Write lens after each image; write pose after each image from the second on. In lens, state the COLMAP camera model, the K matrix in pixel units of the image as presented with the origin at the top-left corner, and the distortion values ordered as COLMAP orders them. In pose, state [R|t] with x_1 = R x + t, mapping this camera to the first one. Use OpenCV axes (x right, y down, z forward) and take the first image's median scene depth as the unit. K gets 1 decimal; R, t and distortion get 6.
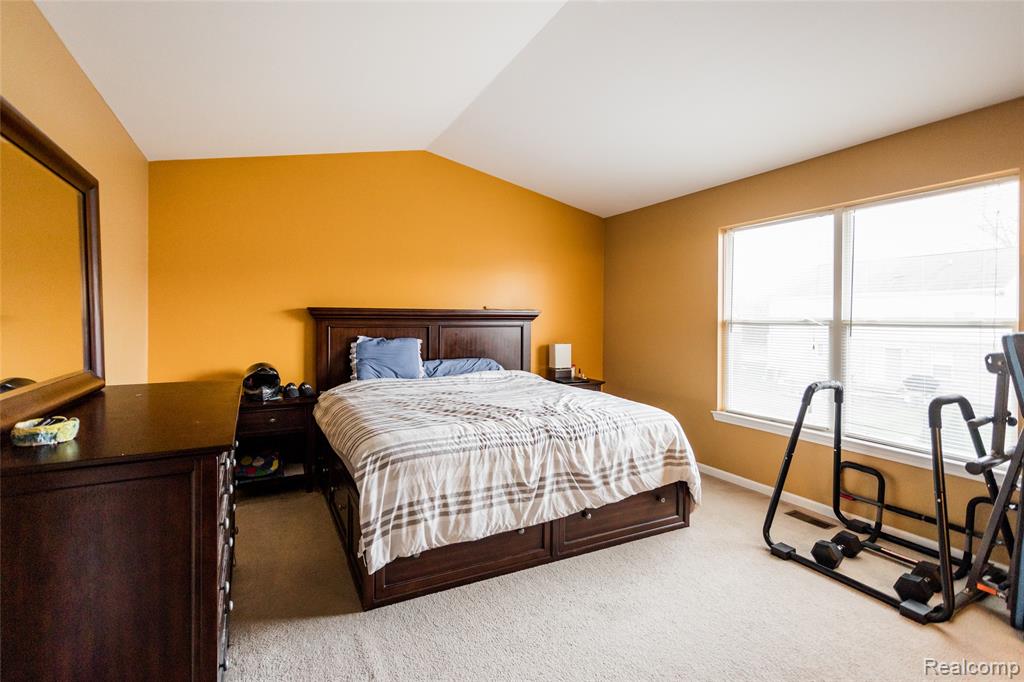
lens RADIAL K [[490.9, 0, 515.3], [0, 490.9, 325.8], [0, 0, 1]] dist [-0.001610, 0.007396]
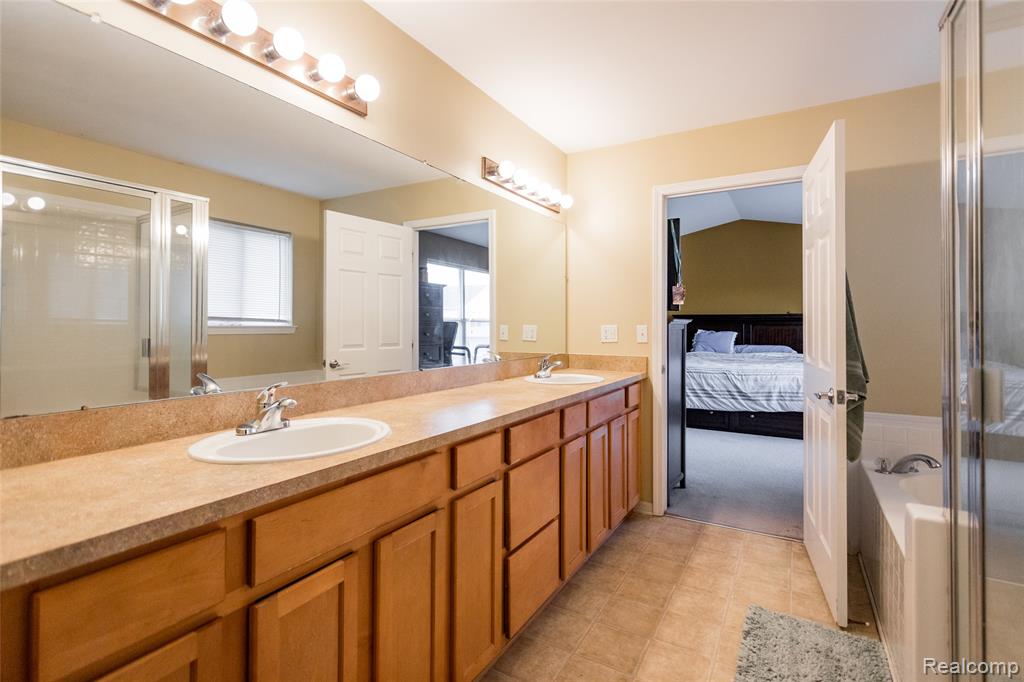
lens RADIAL K [[490.9, 0, 515.3], [0, 490.9, 325.8], [0, 0, 1]] dist [-0.001610, 0.007396]
pose [[0.529887, -0.004940, -0.848054, 1.263182], [-0.010054, 0.999876, -0.012106, 0.049031], [0.848009, 0.014941, 0.529772, -0.842488]]
